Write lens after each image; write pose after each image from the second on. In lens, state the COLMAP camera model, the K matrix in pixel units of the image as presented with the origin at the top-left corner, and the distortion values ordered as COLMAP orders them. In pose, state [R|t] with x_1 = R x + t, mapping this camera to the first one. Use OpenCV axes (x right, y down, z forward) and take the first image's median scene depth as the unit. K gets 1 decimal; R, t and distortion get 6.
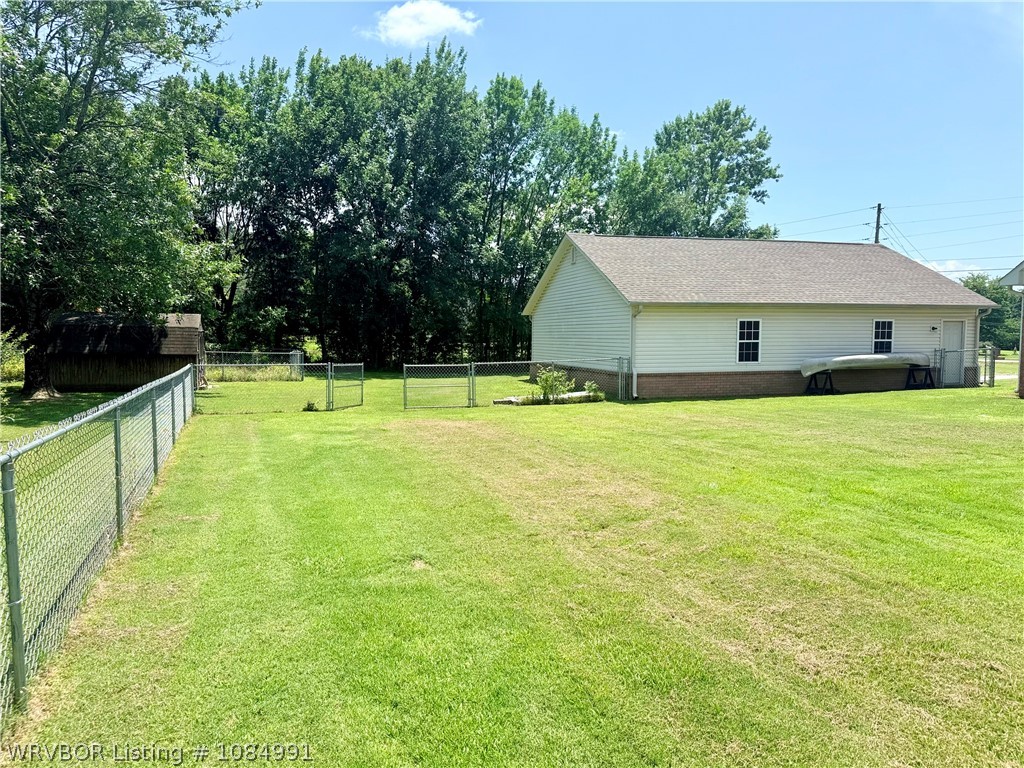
lens RADIAL K [[648.2, 0, 512.0], [0, 648.2, 384.0], [0, 0, 1]] dist [0.004842, -0.000864]
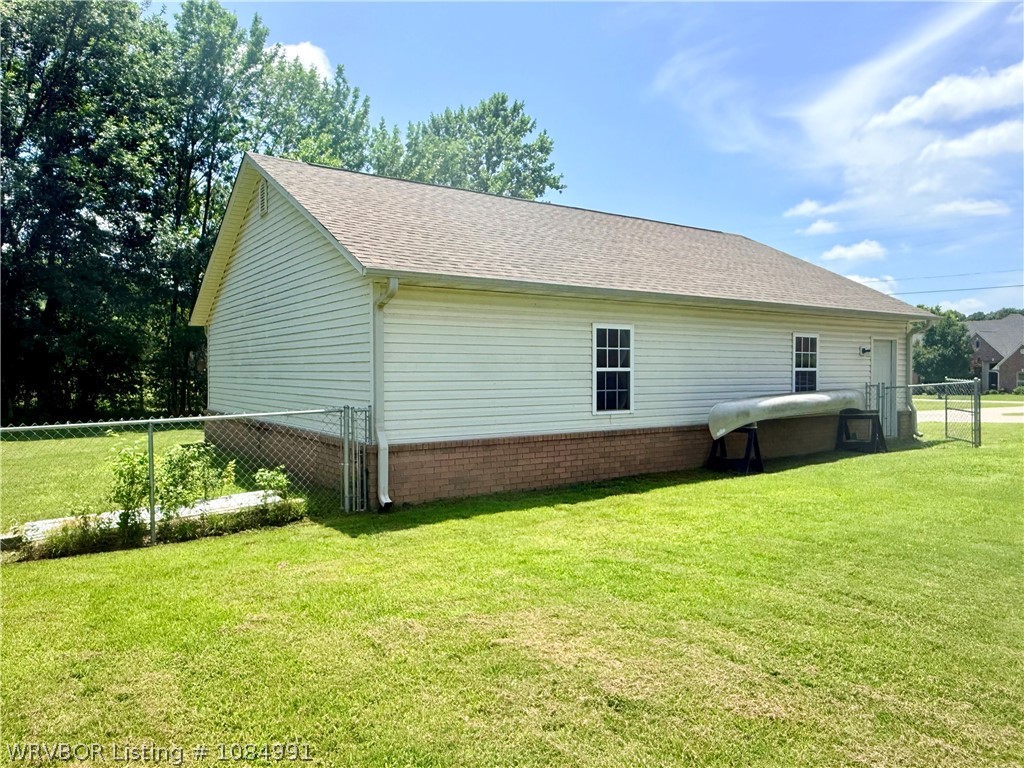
lens RADIAL K [[702.4, 0, 512.0], [0, 702.4, 384.0], [0, 0, 1]] dist [0.006664, 0.001286]
pose [[0.942656, -0.004875, 0.333732, 0.104324], [0.024294, 0.998243, -0.054039, -0.025942], [-0.332882, 0.059048, 0.941118, 0.486623]]
